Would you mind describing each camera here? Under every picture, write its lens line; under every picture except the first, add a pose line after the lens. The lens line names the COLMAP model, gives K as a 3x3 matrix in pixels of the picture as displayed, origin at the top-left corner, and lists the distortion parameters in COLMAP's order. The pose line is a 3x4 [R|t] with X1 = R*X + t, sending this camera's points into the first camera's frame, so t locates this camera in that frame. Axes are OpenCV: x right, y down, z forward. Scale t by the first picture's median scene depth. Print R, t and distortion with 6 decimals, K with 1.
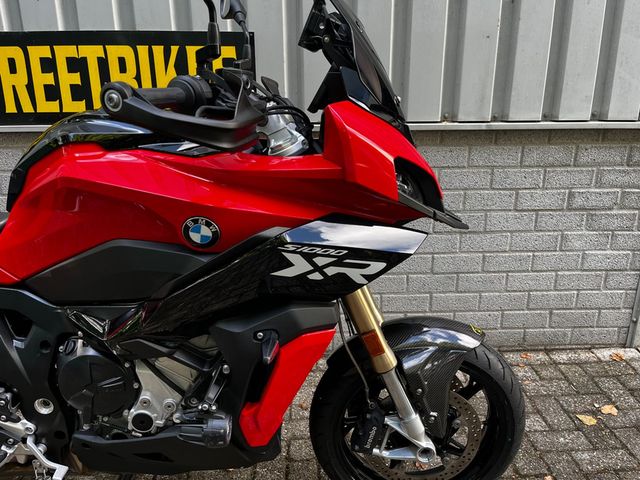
lens RADIAL K [[488.8, 0, 328.0], [0, 488.8, 244.4], [0, 0, 1]] dist [0.059655, -0.088344]
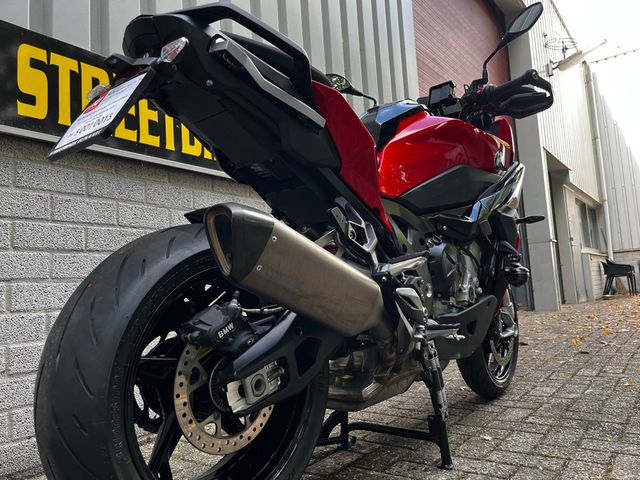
lens RADIAL K [[488.8, 0, 330.9], [0, 488.8, 242.8], [0, 0, 1]] dist [0.059655, -0.088344]
pose [[0.629557, 0.041607, 0.775839, -1.093432], [0.292195, 0.912580, -0.286042, 0.320006], [-0.719917, 0.406776, 0.562364, 0.265269]]
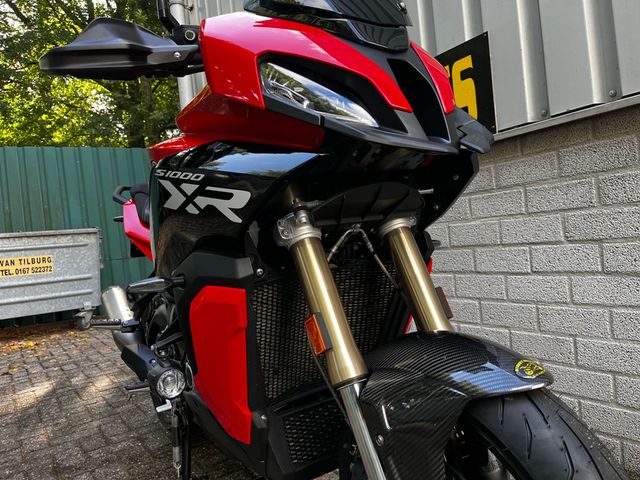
lens RADIAL K [[488.8, 0, 323.4], [0, 488.8, 241.7], [0, 0, 1]] dist [0.059655, -0.088344]
pose [[0.509653, -0.041155, -0.859395, 0.446816], [-0.162950, 0.976160, -0.143382, 0.109881], [0.844808, 0.213114, 0.490797, 0.407183]]
